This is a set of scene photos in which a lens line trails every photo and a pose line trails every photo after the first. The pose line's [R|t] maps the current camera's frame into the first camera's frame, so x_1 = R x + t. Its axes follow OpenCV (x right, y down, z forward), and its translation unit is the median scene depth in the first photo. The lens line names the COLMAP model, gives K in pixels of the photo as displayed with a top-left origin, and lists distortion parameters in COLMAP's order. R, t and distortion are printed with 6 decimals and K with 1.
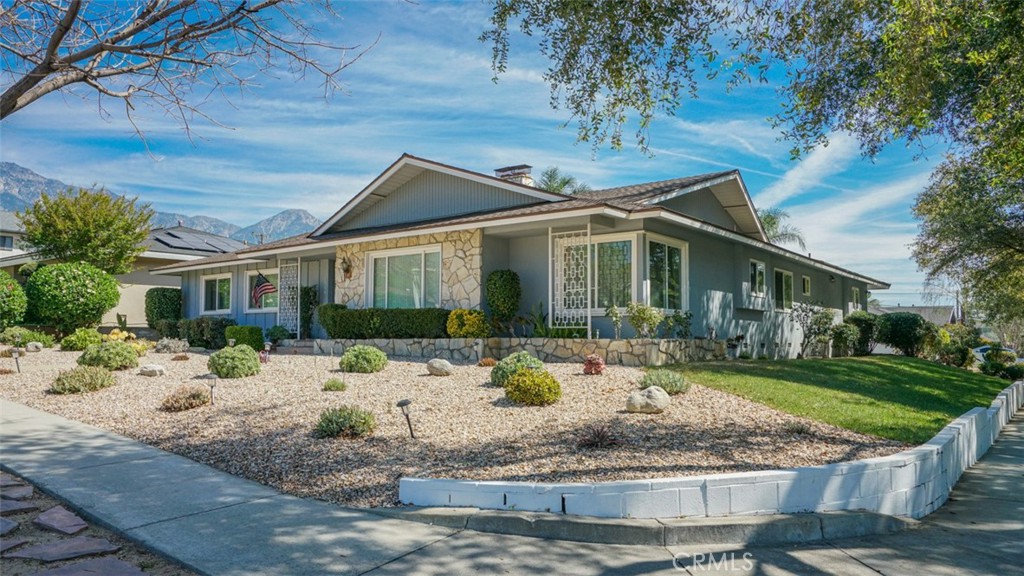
lens RADIAL K [[714.3, 0, 512.0], [0, 714.3, 288.0], [0, 0, 1]] dist [0.004976, 0.002463]
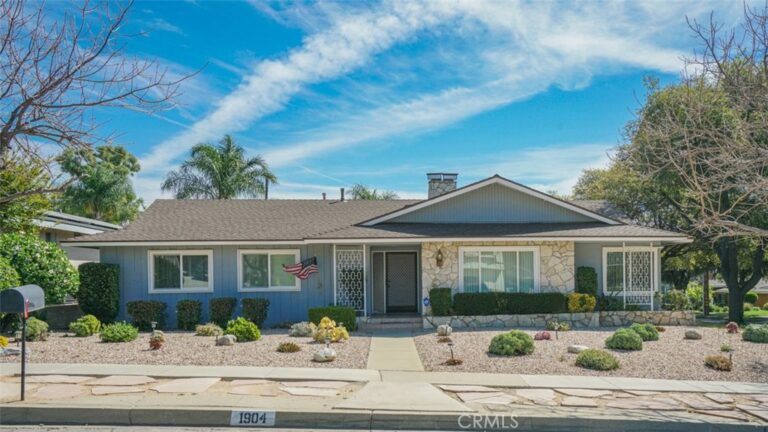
lens RADIAL K [[771.5, 0, 384.0], [0, 771.5, 216.0], [0, 0, 1]] dist [-0.002332, -0.000485]
pose [[0.721827, 0.044603, 0.690634, -1.451871], [-0.035302, 0.998995, -0.027621, -0.071862], [-0.691172, -0.004443, 0.722676, 0.106567]]
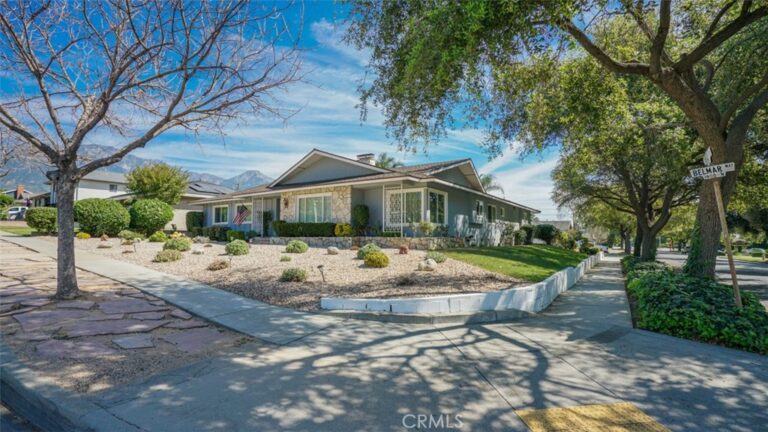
lens RADIAL K [[357.8, 0, 384.0], [0, 357.8, 216.0], [0, 0, 1]] dist [-0.059410, 0.000038]
pose [[0.998271, 0.004126, 0.058633, -0.007578], [-0.004989, 0.999881, 0.014580, -0.007594], [-0.058566, -0.014847, 0.998173, -0.064247]]
